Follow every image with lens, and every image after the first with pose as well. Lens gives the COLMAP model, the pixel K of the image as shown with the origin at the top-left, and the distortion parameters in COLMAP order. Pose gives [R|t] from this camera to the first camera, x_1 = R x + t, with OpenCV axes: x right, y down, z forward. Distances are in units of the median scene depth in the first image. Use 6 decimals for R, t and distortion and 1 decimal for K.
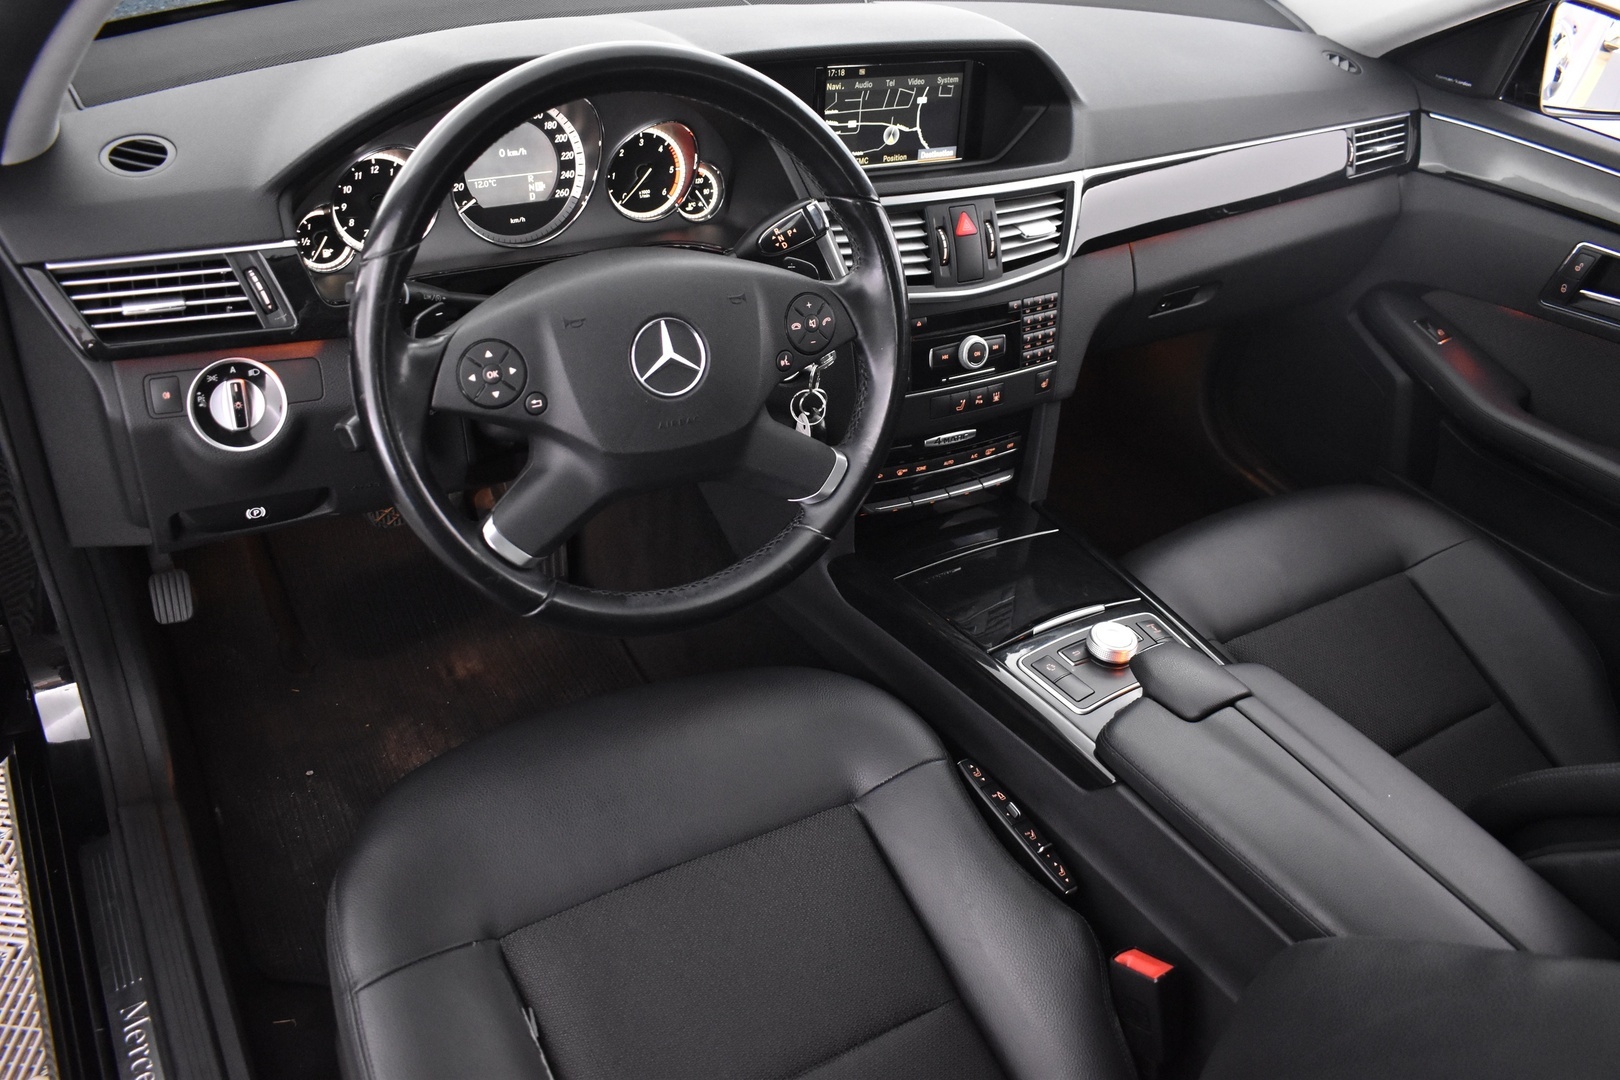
lens RADIAL K [[1274.9, 0, 833.4], [0, 1274.9, 527.4], [0, 0, 1]] dist [-0.098832, 0.019322]
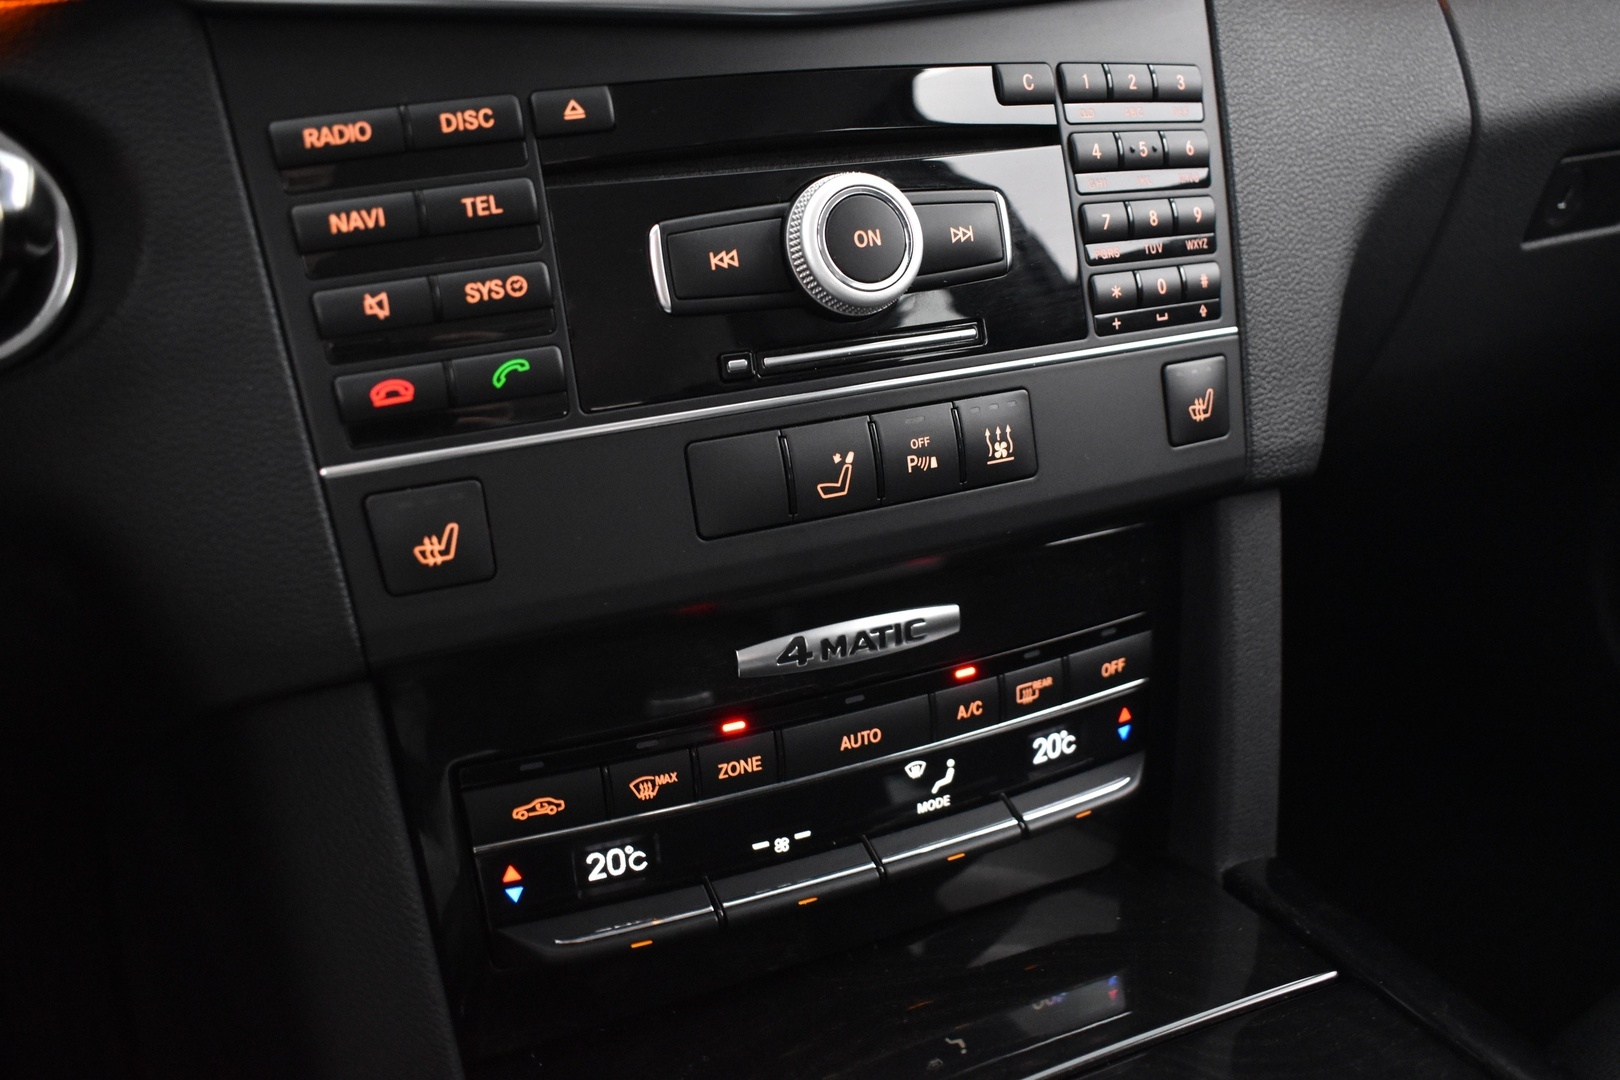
lens RADIAL K [[1364.7, 0, 785.7], [0, 1364.7, 493.5], [0, 0, 1]] dist [-0.062899, -0.005838]
pose [[0.981662, -0.103393, -0.160157, 0.136104], [0.053005, 0.955050, -0.291667, -0.020428], [0.183114, 0.277830, 0.943016, 0.790404]]
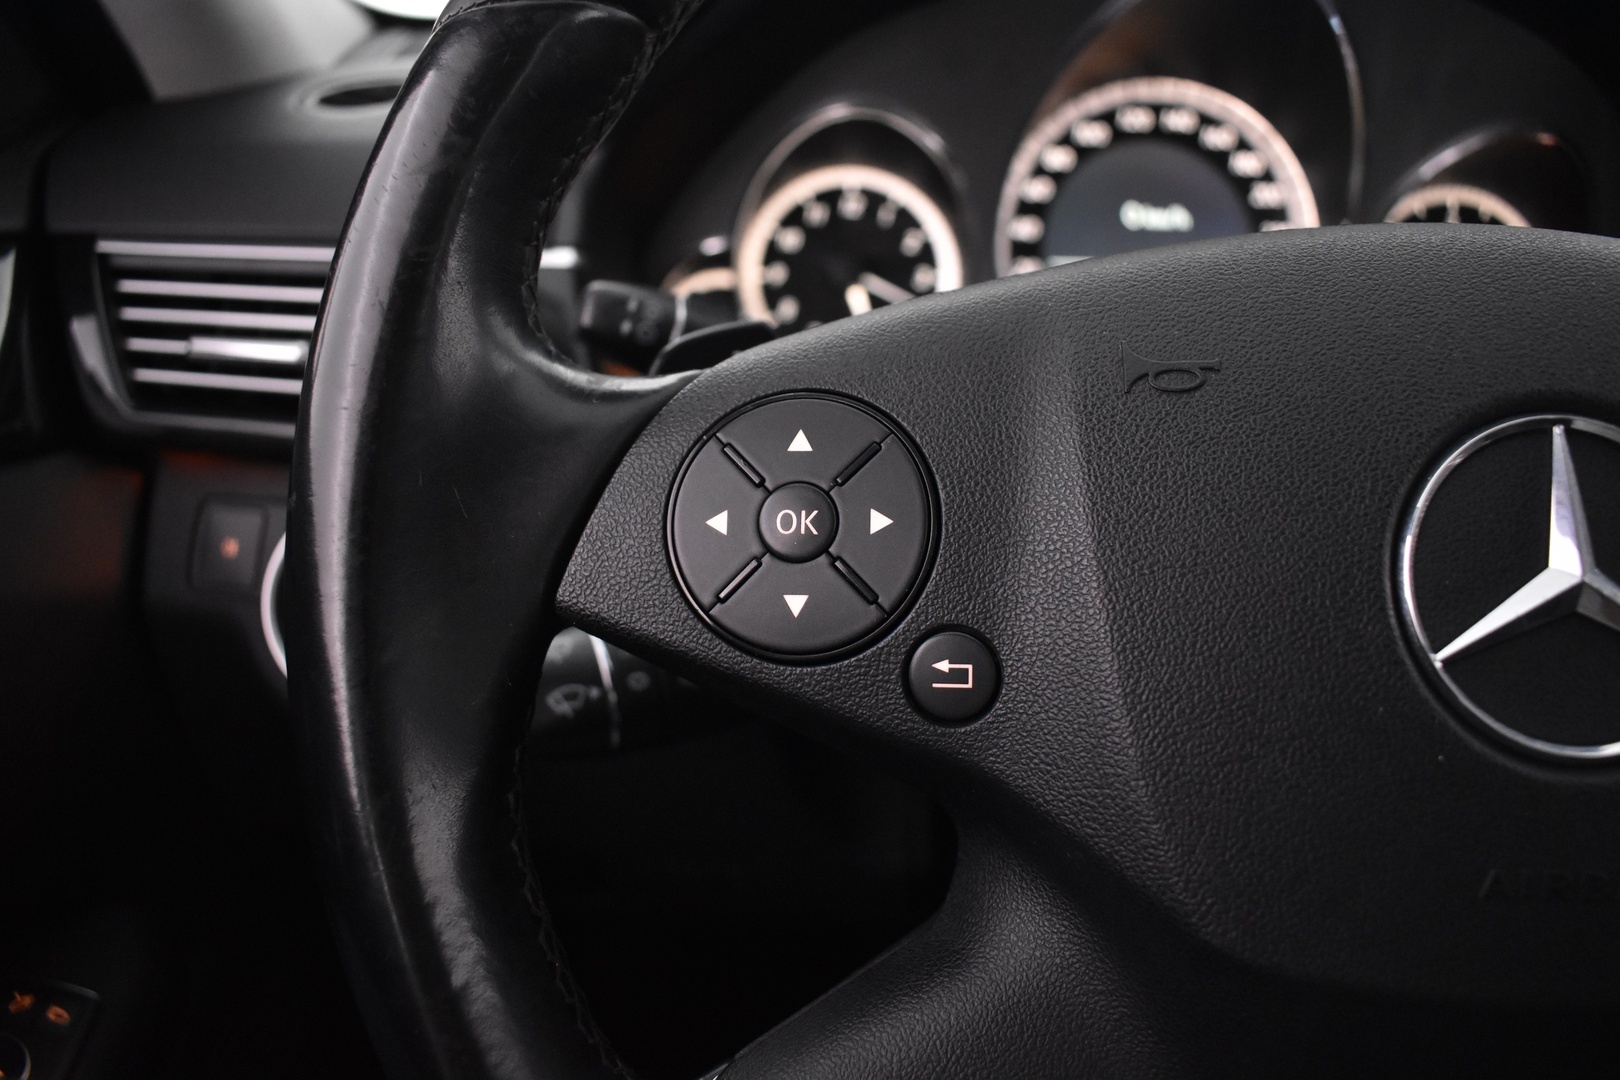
lens RADIAL K [[1274.9, 0, 803.0], [0, 1274.9, 537.5], [0, 0, 1]] dist [-0.098832, 0.019322]
pose [[0.830972, 0.084489, -0.549861, -0.090731], [-0.252897, 0.937738, -0.238099, -0.040967], [0.495509, 0.336911, 0.800601, 0.555500]]
